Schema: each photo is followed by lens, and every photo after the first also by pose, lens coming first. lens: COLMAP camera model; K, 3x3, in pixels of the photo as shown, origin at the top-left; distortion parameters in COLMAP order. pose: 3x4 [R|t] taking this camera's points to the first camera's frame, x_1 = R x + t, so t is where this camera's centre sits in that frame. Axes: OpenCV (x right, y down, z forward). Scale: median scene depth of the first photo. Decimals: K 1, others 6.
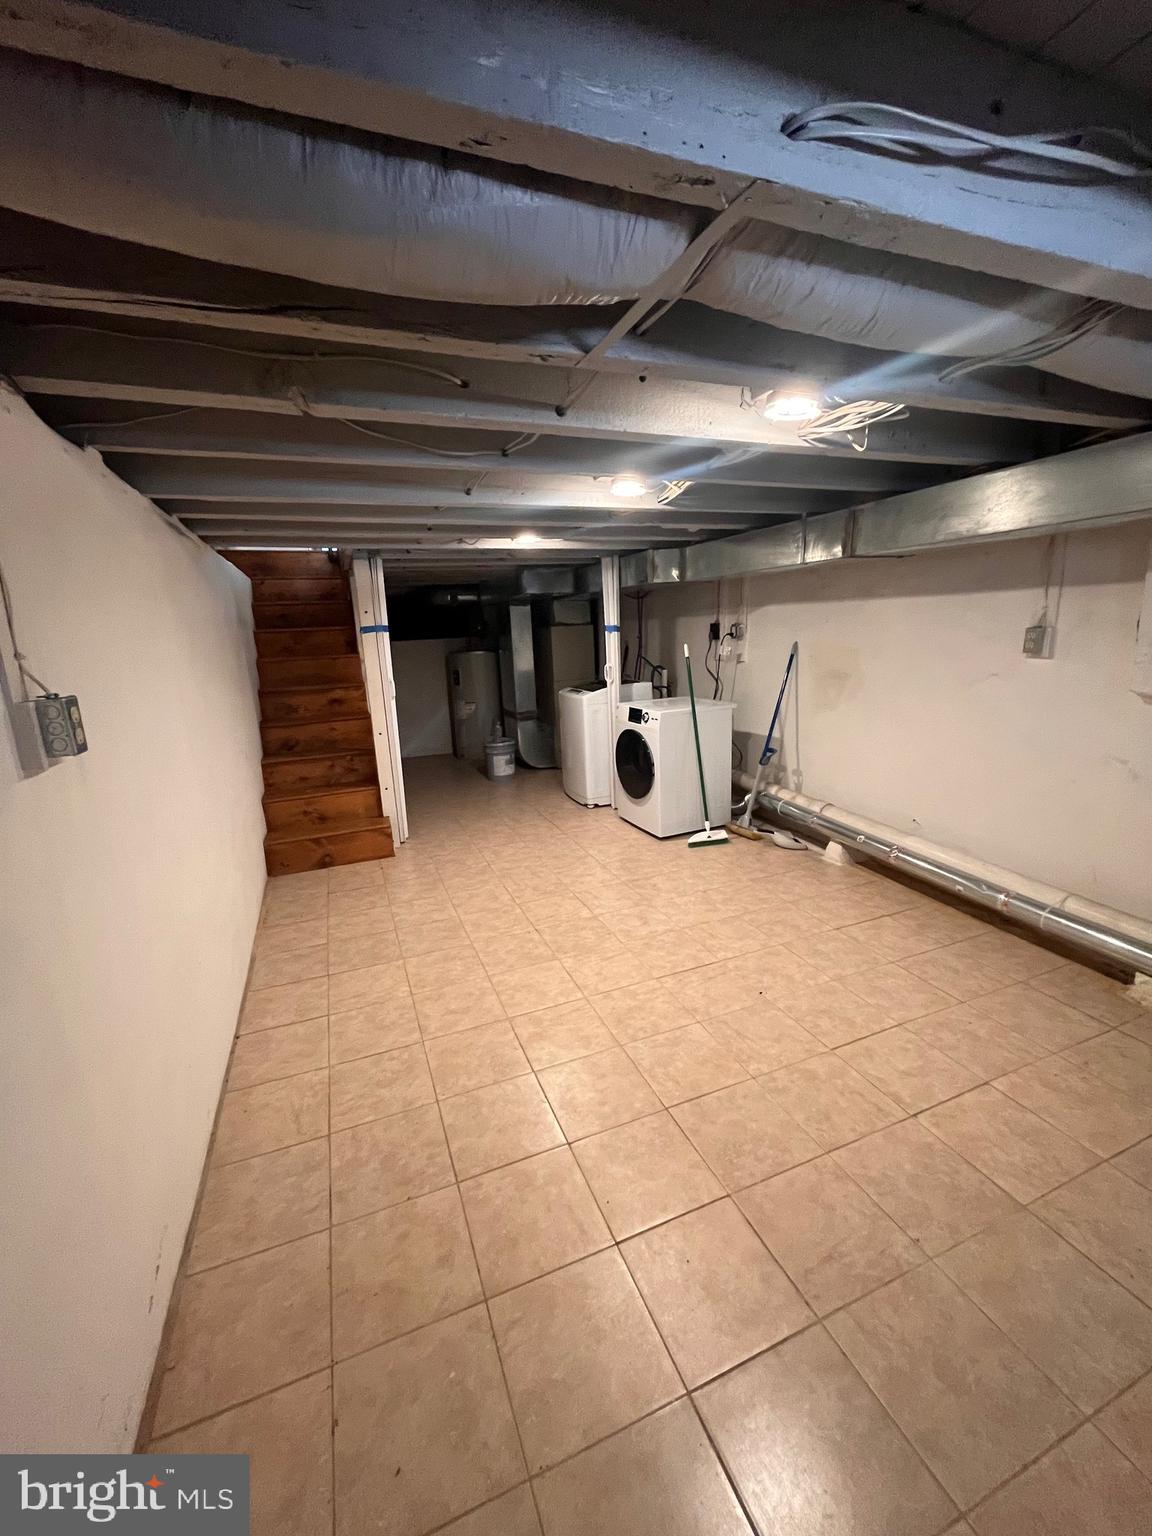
lens RADIAL K [[617.2, 0, 568.3], [0, 617.2, 759.5], [0, 0, 1]] dist [-0.002910, -0.001141]
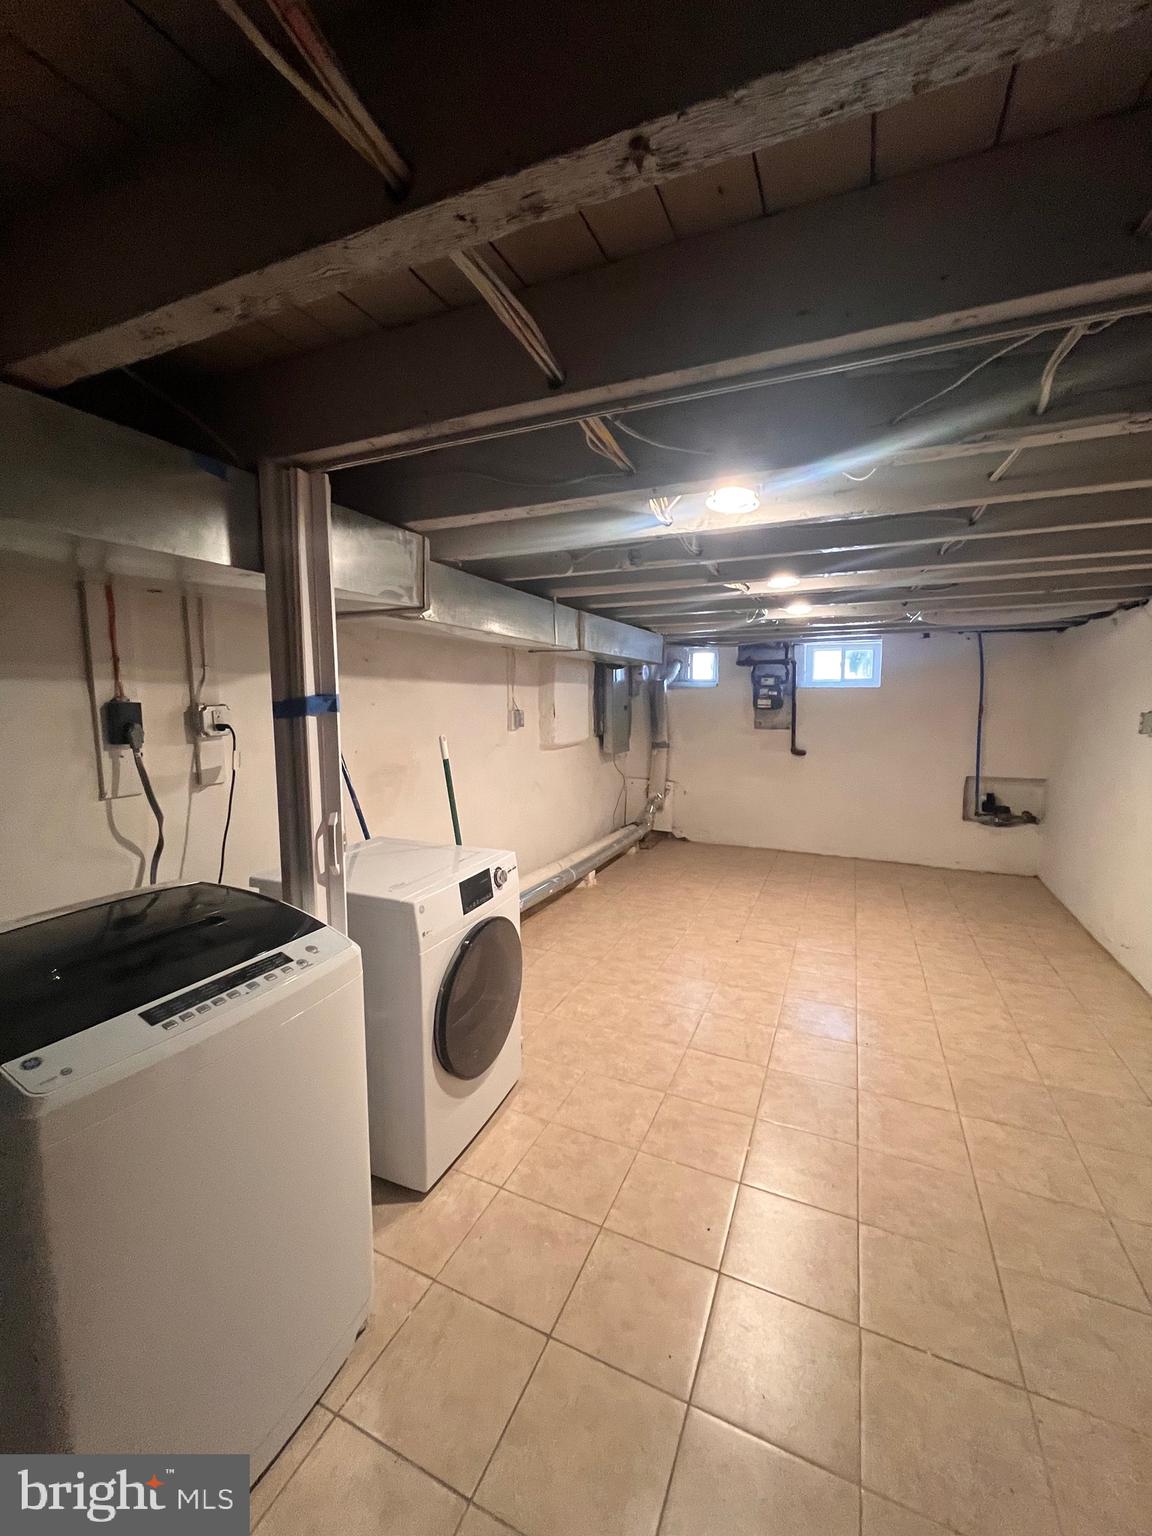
lens RADIAL K [[617.2, 0, 568.3], [0, 617.2, 759.5], [0, 0, 1]] dist [-0.002910, -0.001141]
pose [[-0.699612, -0.027647, 0.713988, -0.398785], [0.176423, 0.961629, 0.210107, -0.377979], [-0.692400, 0.272957, -0.667889, 1.873850]]
